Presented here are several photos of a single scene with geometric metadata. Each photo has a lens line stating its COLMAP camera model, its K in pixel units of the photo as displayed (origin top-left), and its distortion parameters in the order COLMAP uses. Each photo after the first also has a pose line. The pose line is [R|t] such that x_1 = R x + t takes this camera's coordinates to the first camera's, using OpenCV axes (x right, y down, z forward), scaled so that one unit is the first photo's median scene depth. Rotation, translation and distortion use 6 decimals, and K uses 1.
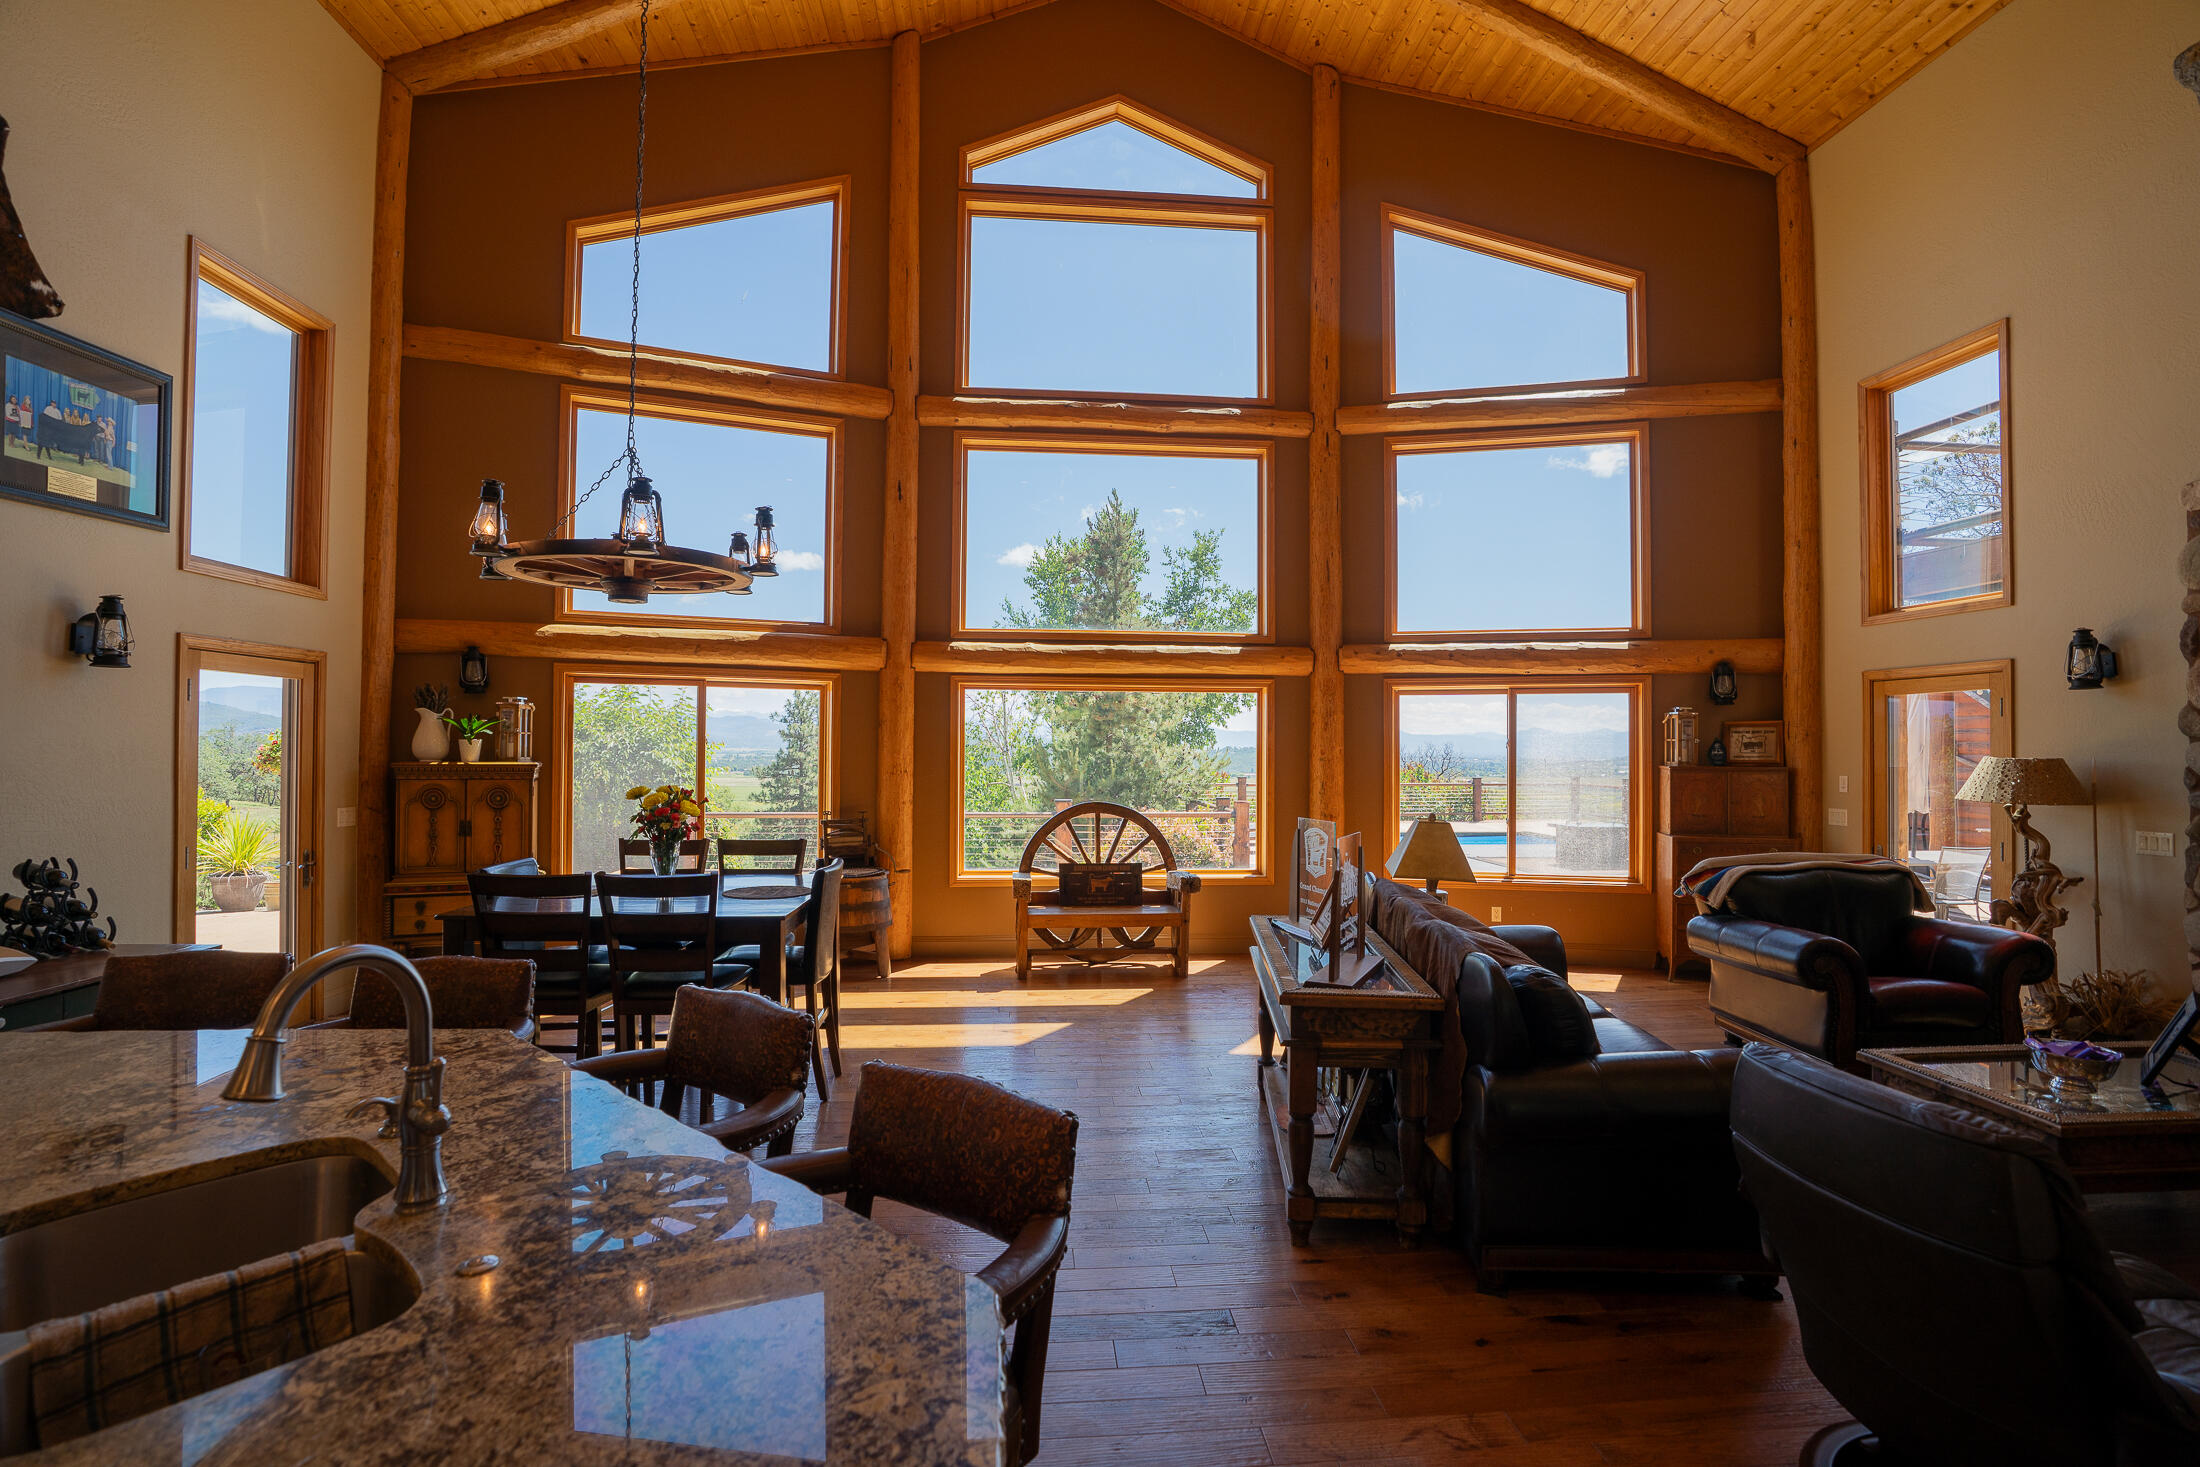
lens RADIAL K [[1019.8, 0, 1084.1], [0, 1019.8, 738.9], [0, 0, 1]] dist [-0.062483, 0.020807]
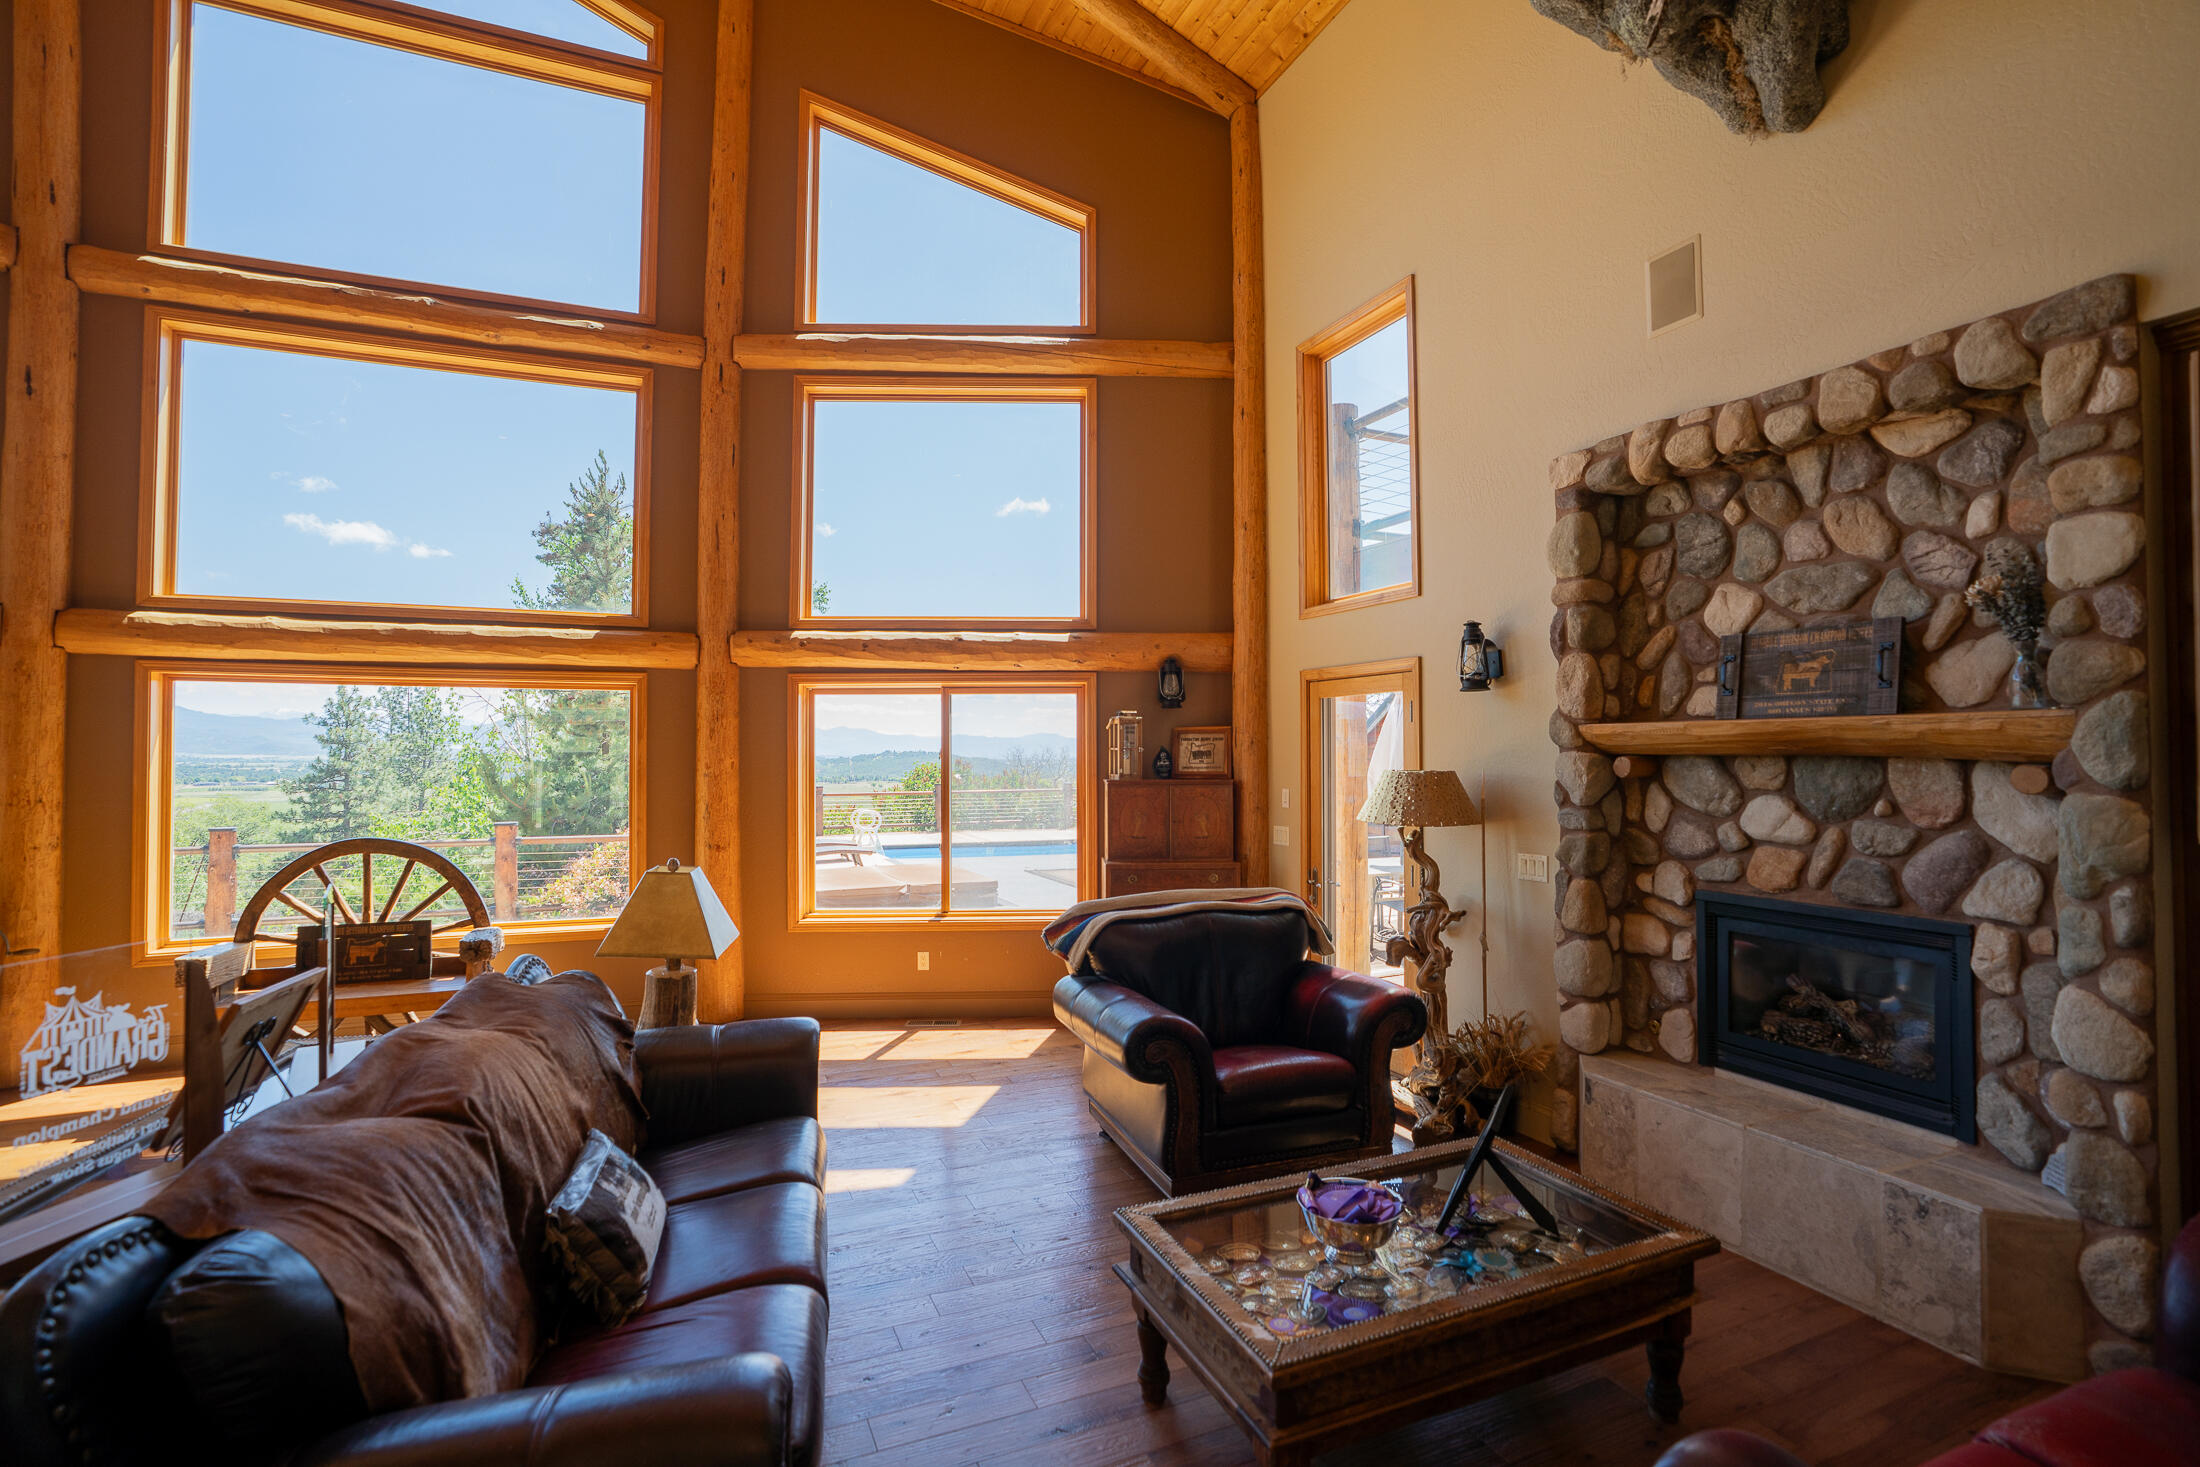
lens RADIAL K [[1019.8, 0, 1096.7], [0, 1019.8, 731.9], [0, 0, 1]] dist [-0.062483, 0.020807]
pose [[0.947807, 0.000029, 0.318846, 0.292520], [0.003360, 0.999944, -0.010082, -0.004669], [-0.318828, 0.010627, 0.947753, 0.176162]]
